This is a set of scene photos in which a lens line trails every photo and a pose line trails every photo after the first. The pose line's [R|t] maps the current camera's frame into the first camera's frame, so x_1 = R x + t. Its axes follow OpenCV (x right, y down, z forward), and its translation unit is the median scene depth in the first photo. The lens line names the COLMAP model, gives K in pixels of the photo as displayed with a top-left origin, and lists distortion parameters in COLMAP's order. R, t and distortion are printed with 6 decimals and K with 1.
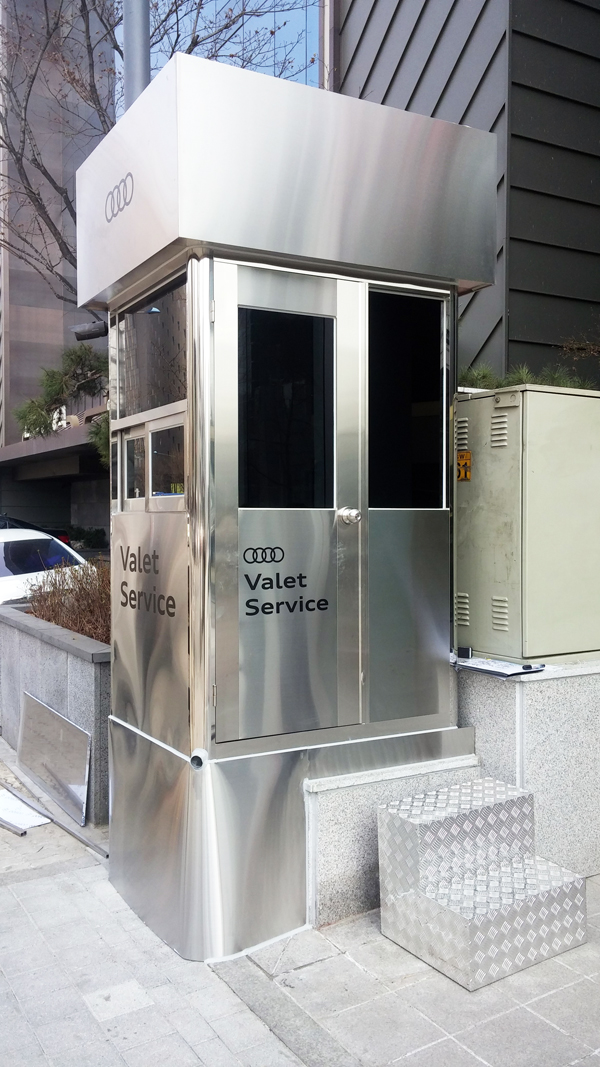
lens RADIAL K [[912.5, 0, 296.5], [0, 912.5, 523.7], [0, 0, 1]] dist [0.039037, -0.021106]
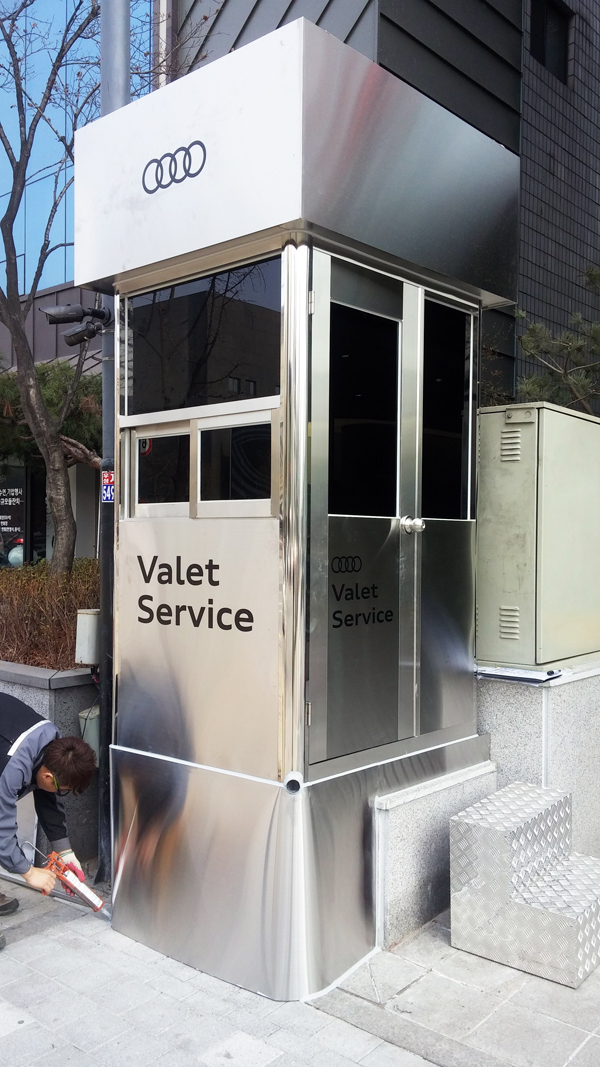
lens RADIAL K [[912.5, 0, 300.1], [0, 912.5, 542.6], [0, 0, 1]] dist [0.039037, -0.021106]
pose [[0.947331, 0.008120, 0.320154, -0.355959], [-0.007693, 0.999967, -0.002597, 0.013416], [-0.320165, -0.000003, 0.947362, 0.104093]]
